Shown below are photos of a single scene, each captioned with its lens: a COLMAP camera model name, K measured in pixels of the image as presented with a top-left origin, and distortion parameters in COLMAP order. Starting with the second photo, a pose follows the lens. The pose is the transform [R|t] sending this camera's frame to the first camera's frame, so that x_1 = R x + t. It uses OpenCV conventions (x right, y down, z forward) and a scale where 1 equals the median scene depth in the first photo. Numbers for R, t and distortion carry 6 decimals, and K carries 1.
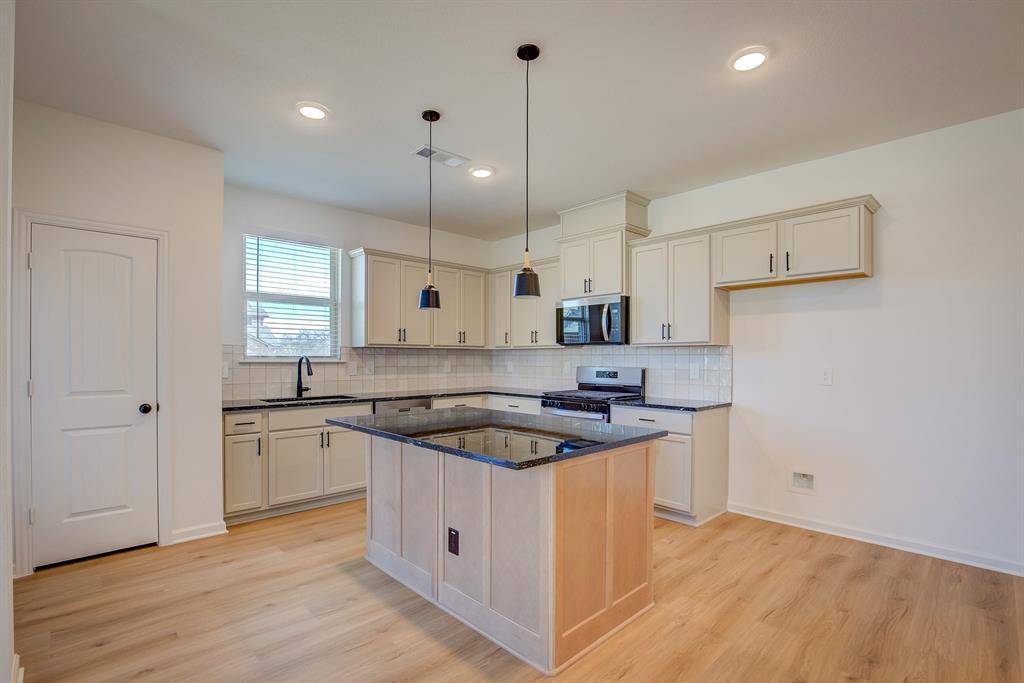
lens RADIAL K [[484.7, 0, 513.3], [0, 484.7, 361.8], [0, 0, 1]] dist [-0.002140, -0.000048]
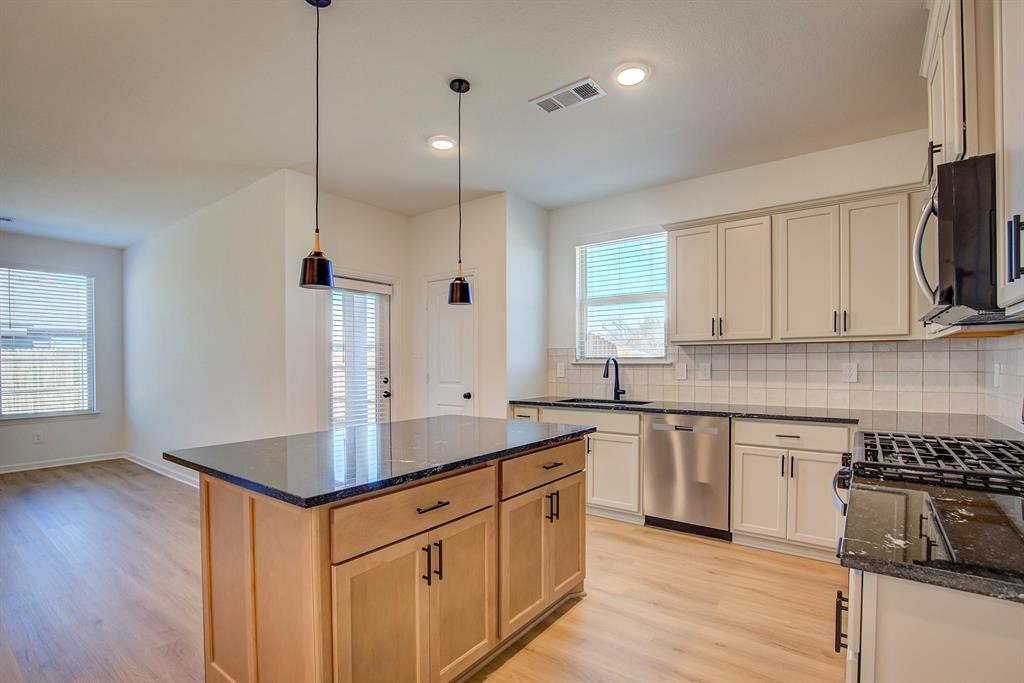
lens RADIAL K [[484.7, 0, 513.3], [0, 484.7, 361.8], [0, 0, 1]] dist [-0.002140, -0.000048]
pose [[0.166436, -0.000964, -0.986052, 0.491352], [-0.000708, 0.999999, -0.001097, -0.001930], [0.986052, 0.000881, 0.166435, 0.648360]]
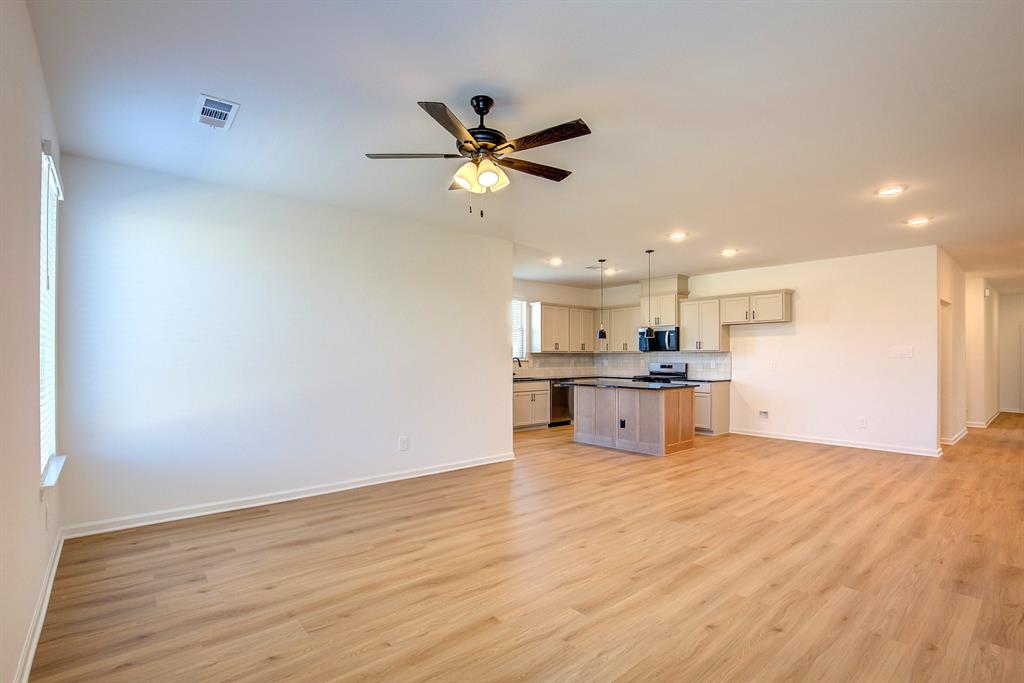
lens RADIAL K [[484.7, 0, 513.3], [0, 484.7, 361.8], [0, 0, 1]] dist [-0.002140, -0.000048]
pose [[0.998581, -0.003999, -0.053108, -0.335782], [0.004120, 0.999989, 0.002159, 0.000613], [0.053099, -0.002374, 0.998586, -1.020892]]
